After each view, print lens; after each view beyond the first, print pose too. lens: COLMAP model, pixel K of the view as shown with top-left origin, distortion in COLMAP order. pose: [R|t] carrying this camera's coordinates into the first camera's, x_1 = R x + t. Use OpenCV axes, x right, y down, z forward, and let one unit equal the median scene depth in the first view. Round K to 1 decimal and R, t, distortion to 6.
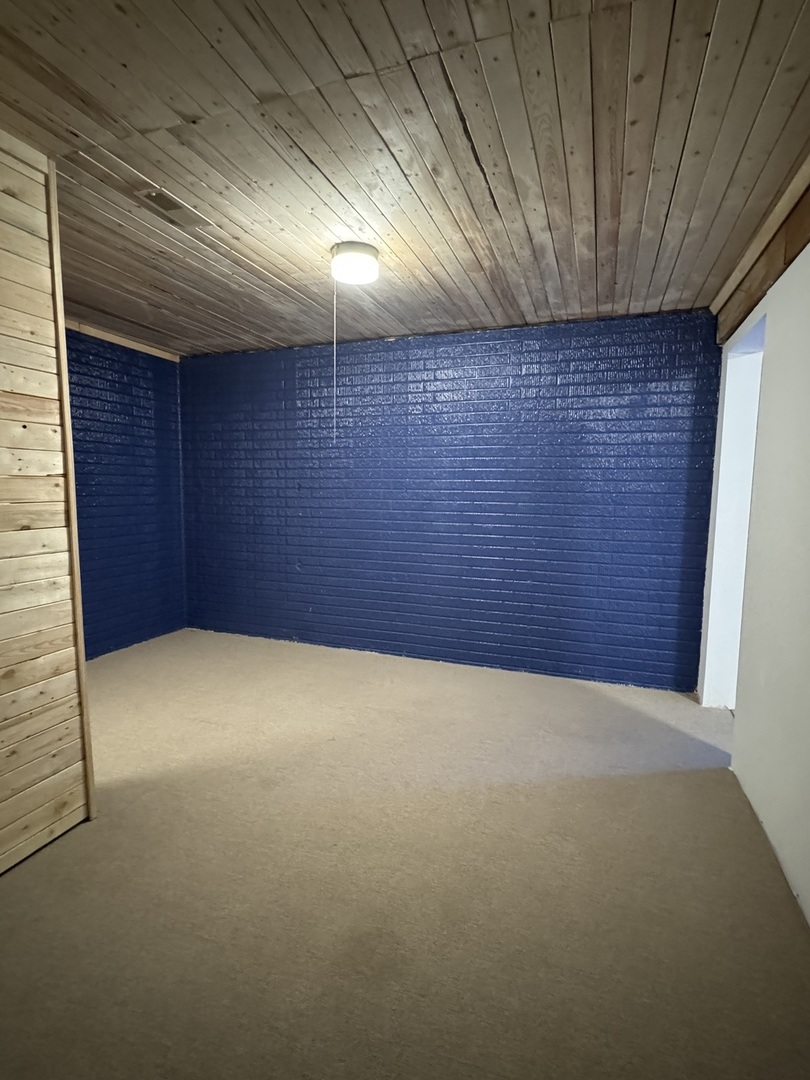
lens RADIAL K [[533.8, 0, 406.3], [0, 533.8, 539.7], [0, 0, 1]] dist [0.000128, -0.000976]
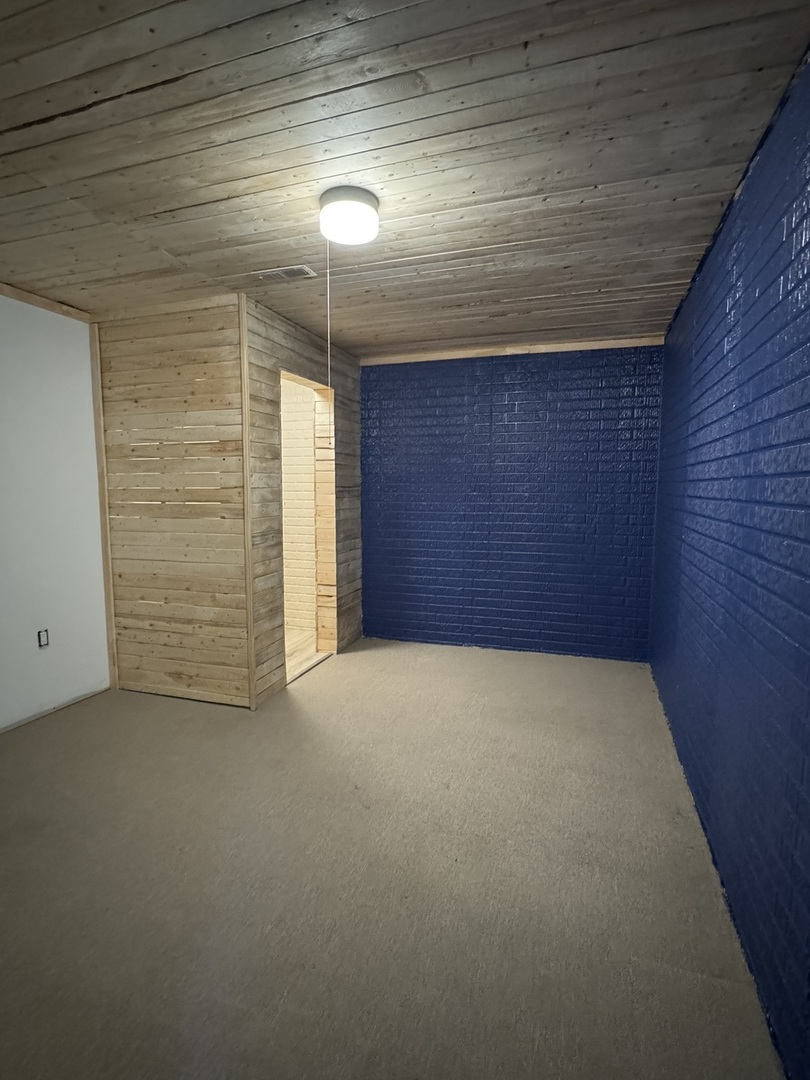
lens RADIAL K [[533.8, 0, 407.0], [0, 533.8, 542.1], [0, 0, 1]] dist [0.000128, -0.000976]
pose [[0.018836, 0.090205, -0.995745, 0.654255], [-0.101278, 0.990971, 0.087856, -0.097049], [0.994680, 0.099193, 0.027801, 0.970960]]
